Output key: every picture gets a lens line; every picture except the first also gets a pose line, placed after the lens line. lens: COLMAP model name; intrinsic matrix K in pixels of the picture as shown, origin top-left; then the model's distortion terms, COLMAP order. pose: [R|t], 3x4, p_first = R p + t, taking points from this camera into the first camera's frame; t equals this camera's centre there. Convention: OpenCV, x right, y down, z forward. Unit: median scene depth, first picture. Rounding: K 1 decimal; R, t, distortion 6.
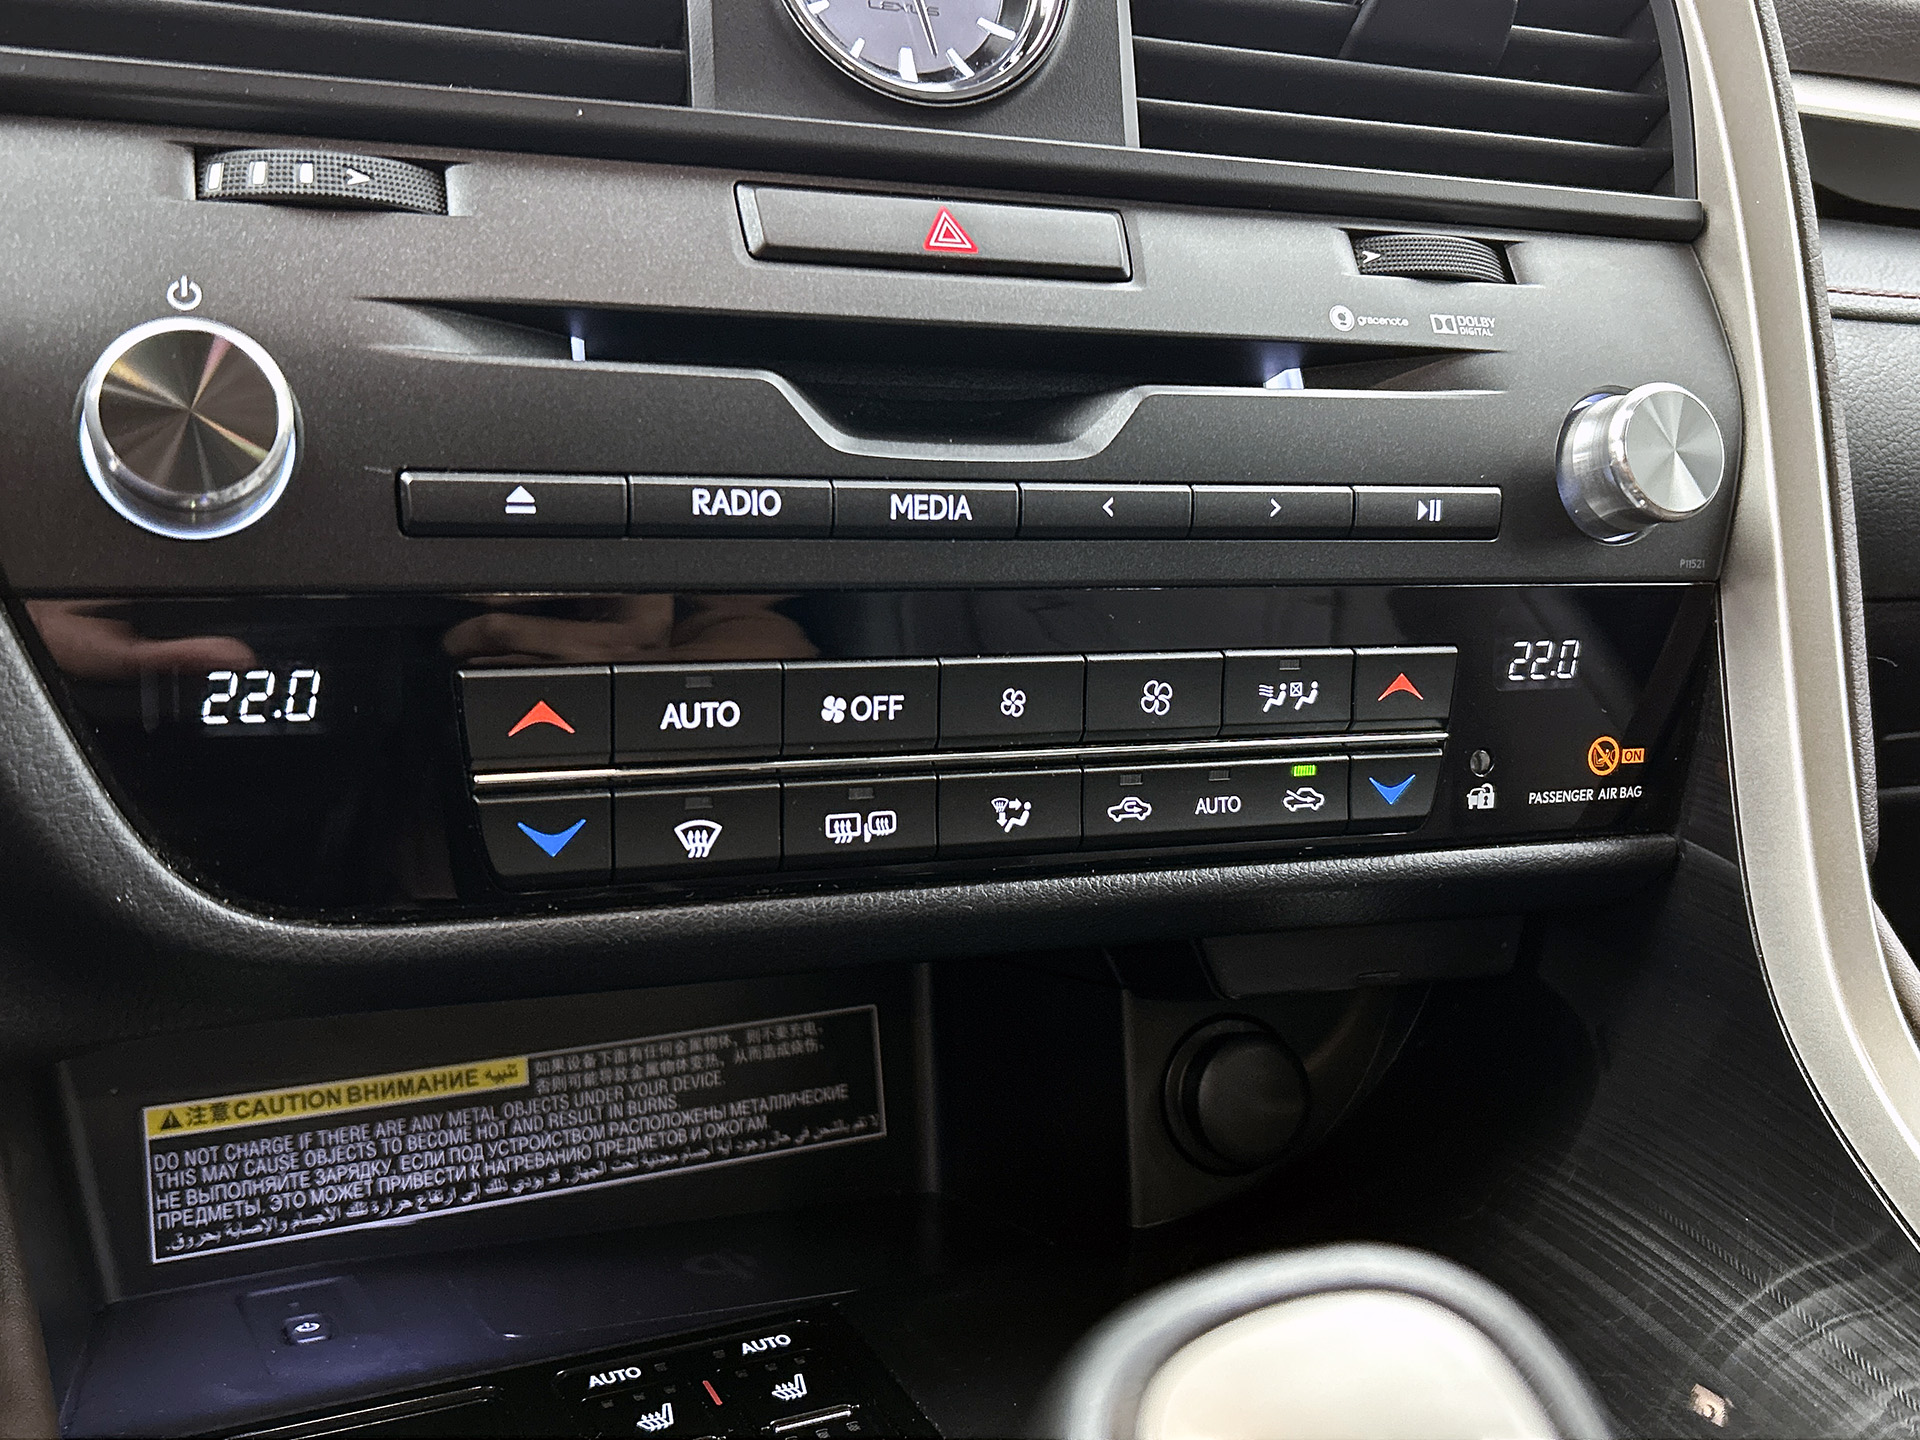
lens RADIAL K [[1862.8, 0, 963.7], [0, 1862.8, 731.8], [0, 0, 1]] dist [0.032984, 0.000000]
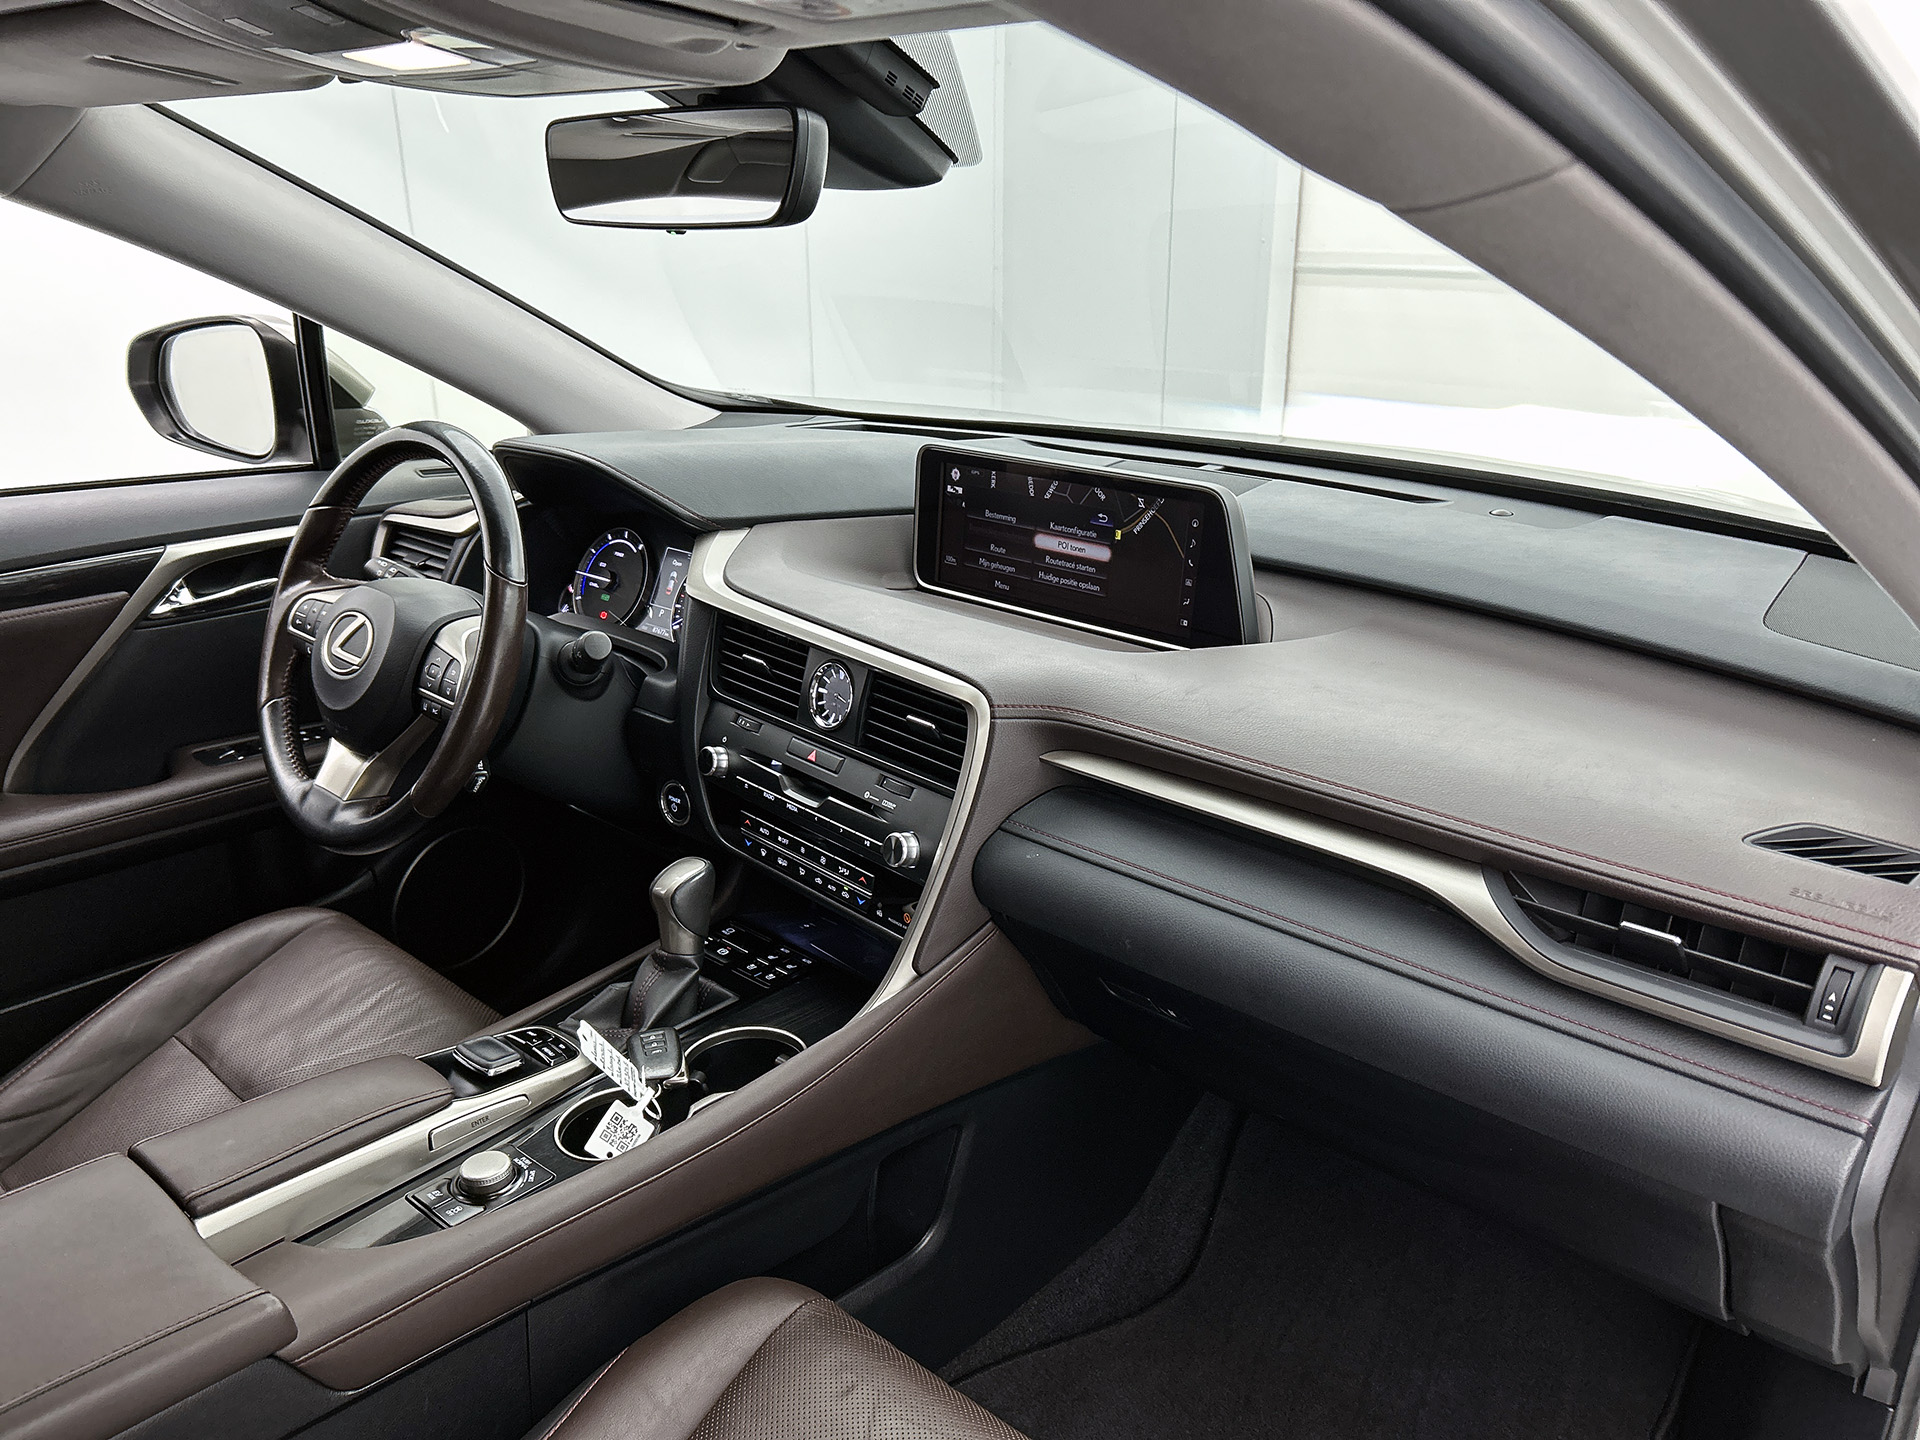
lens RADIAL K [[1442.6, 0, 974.5], [0, 1442.6, 729.1], [0, 0, 1]] dist [0.053120, -0.063272]
pose [[0.358732, 0.271166, -0.893185, 3.255023], [-0.188889, 0.958167, 0.215030, -1.137706], [0.914129, 0.091575, 0.394946, -0.114625]]
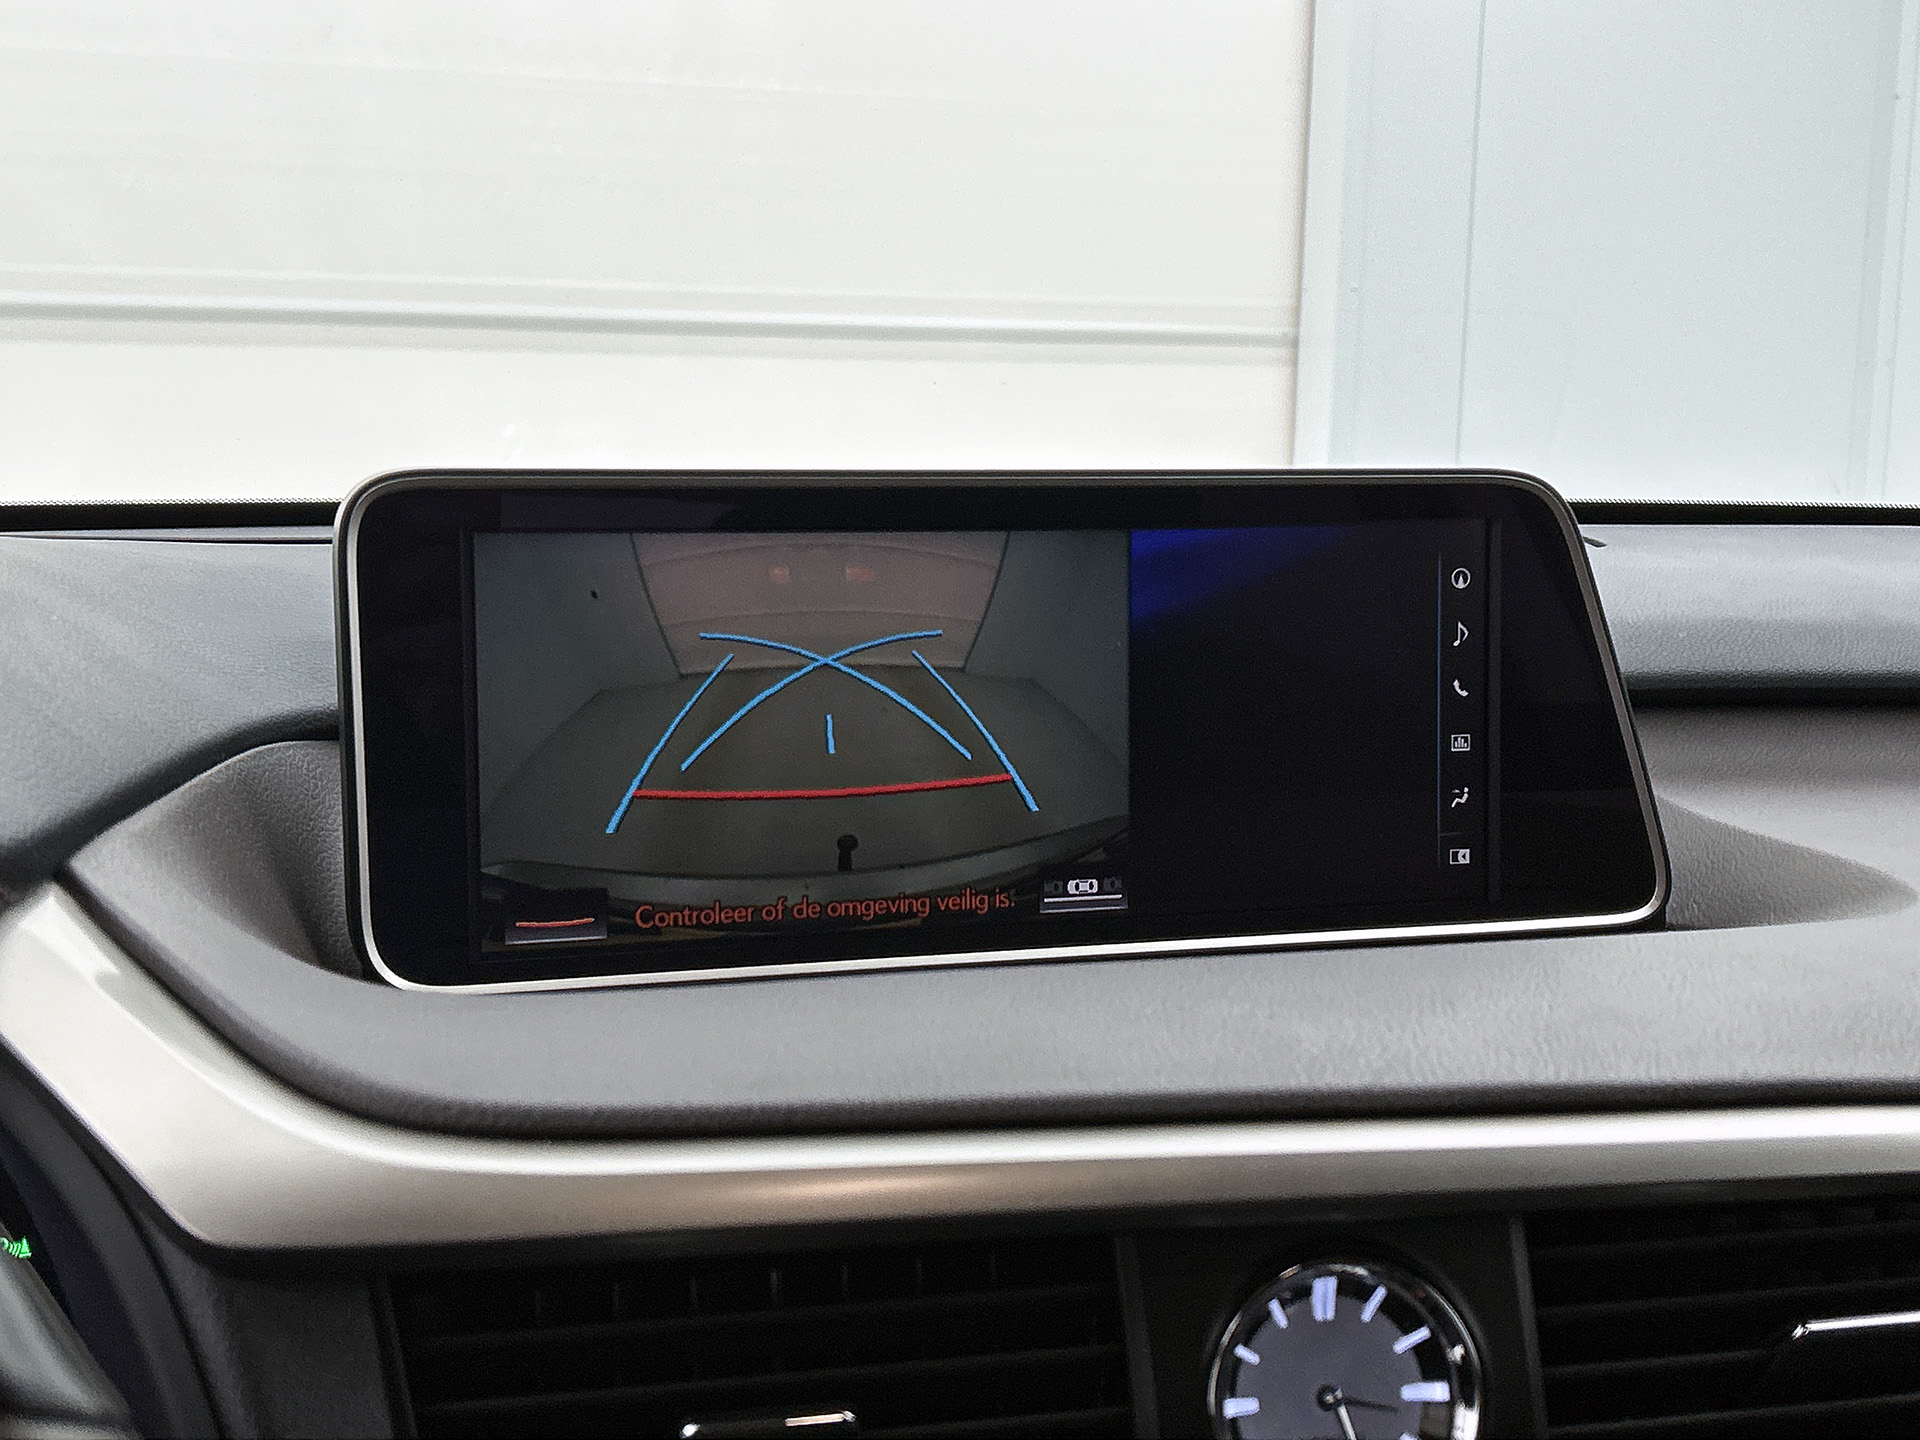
lens RADIAL K [[2419.6, 0, 961.6], [0, 2419.6, 715.7], [0, 0, 1]] dist [0.007198, 0.000000]
pose [[0.988702, -0.010845, -0.149500, -0.027226], [0.000893, 0.997787, -0.066479, -0.689246], [0.149891, 0.065595, 0.986524, -0.443254]]
